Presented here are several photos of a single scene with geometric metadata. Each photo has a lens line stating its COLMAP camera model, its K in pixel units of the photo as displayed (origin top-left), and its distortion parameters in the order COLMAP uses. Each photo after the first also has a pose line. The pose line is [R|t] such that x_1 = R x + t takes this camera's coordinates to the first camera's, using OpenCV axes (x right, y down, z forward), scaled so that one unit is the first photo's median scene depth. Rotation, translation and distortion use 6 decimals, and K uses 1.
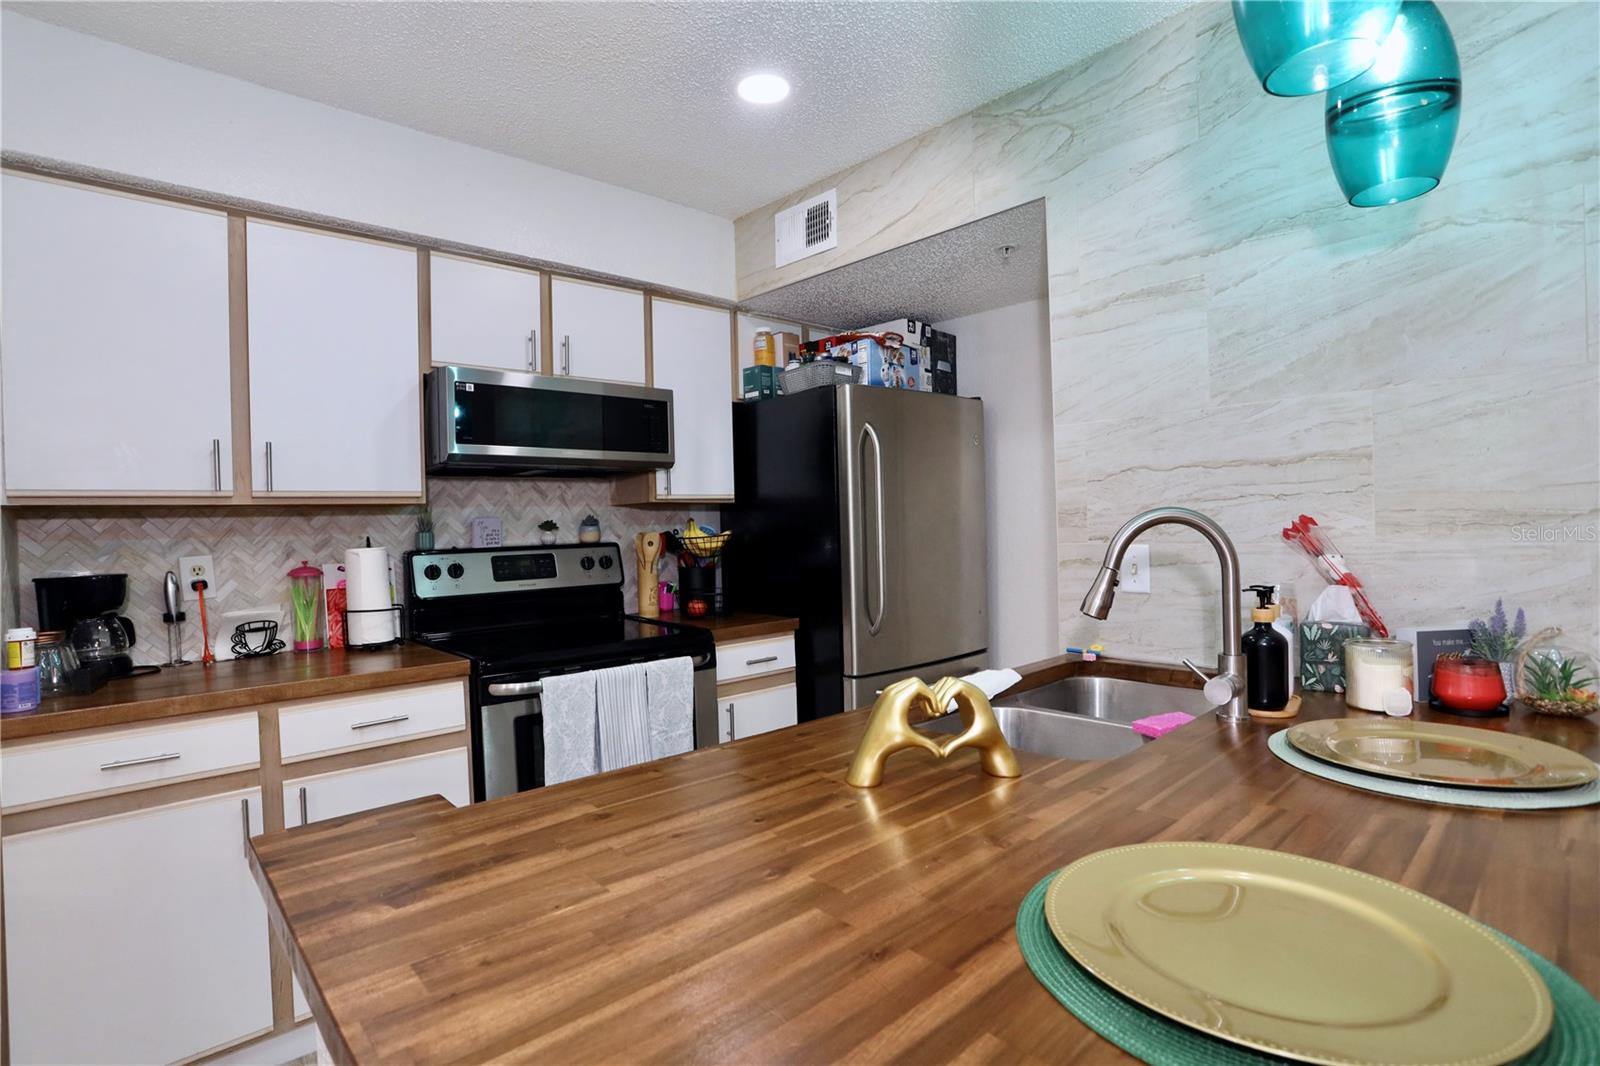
lens RADIAL K [[801.7, 0, 805.8], [0, 801.7, 530.7], [0, 0, 1]] dist [-0.015437, 0.008123]
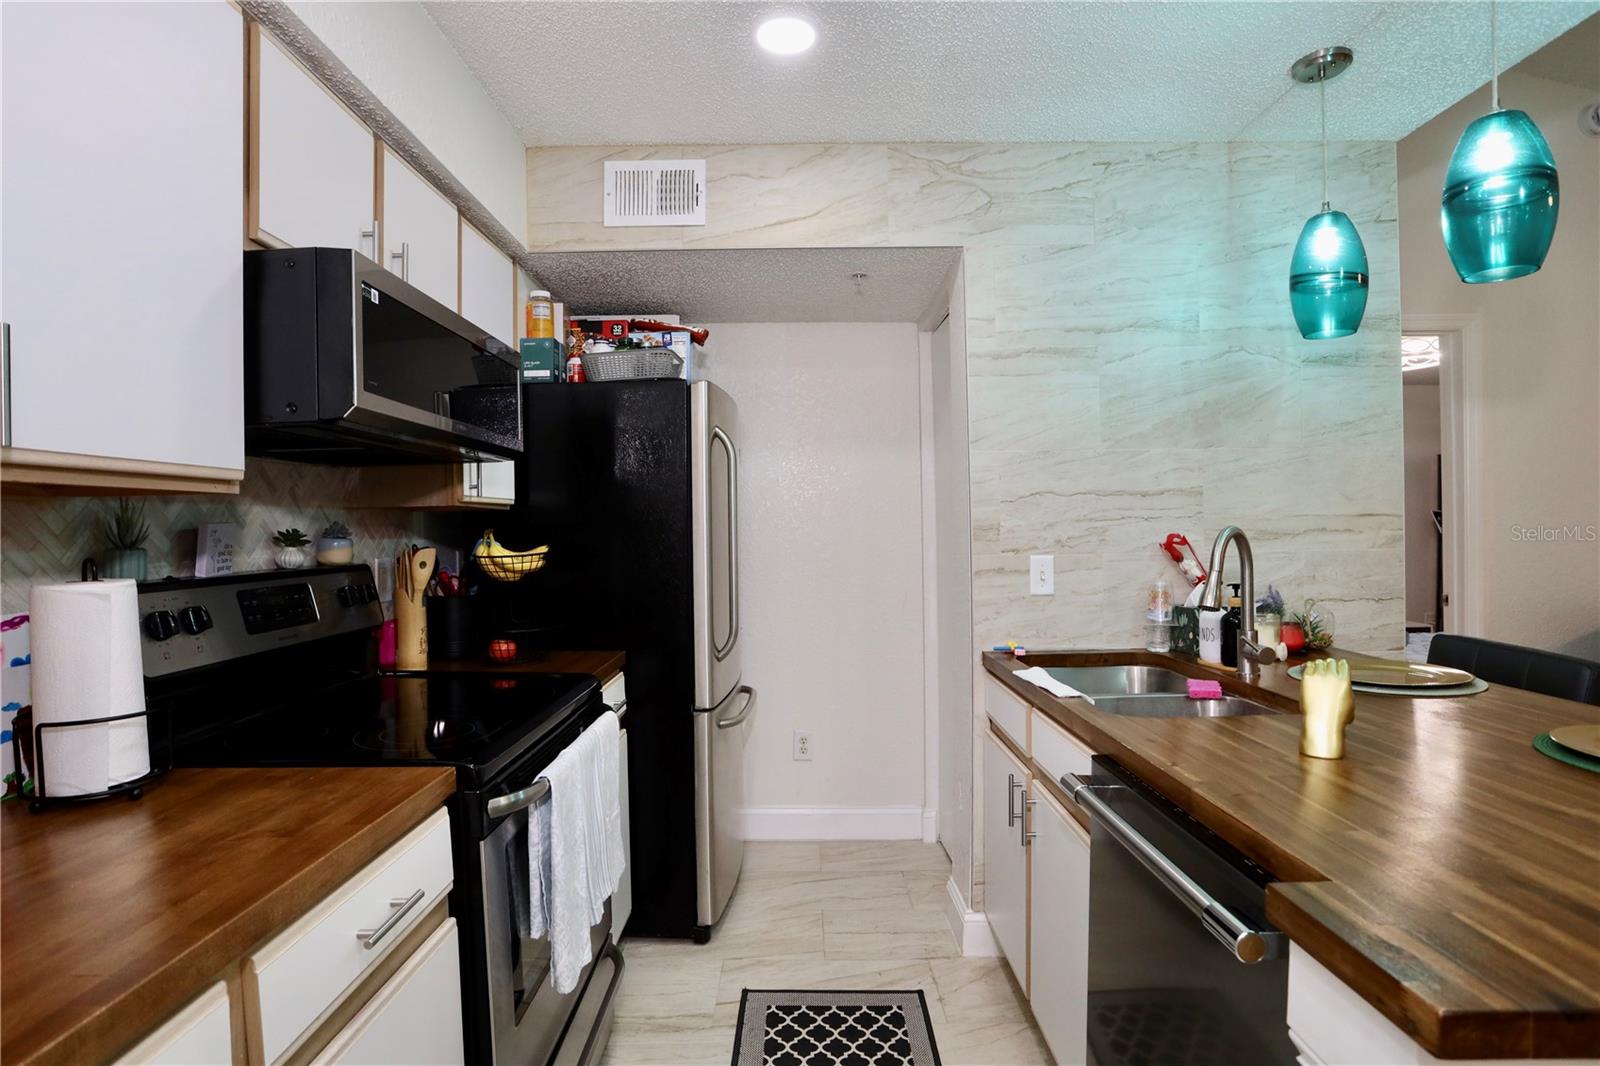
lens RADIAL K [[801.7, 0, 804.9], [0, 801.7, 534.0], [0, 0, 1]] dist [-0.015437, 0.008123]
pose [[0.672220, 0.008951, 0.740297, -0.763888], [0.004355, 0.999862, -0.016044, 0.002804], [-0.740338, 0.014008, 0.672088, 0.465699]]
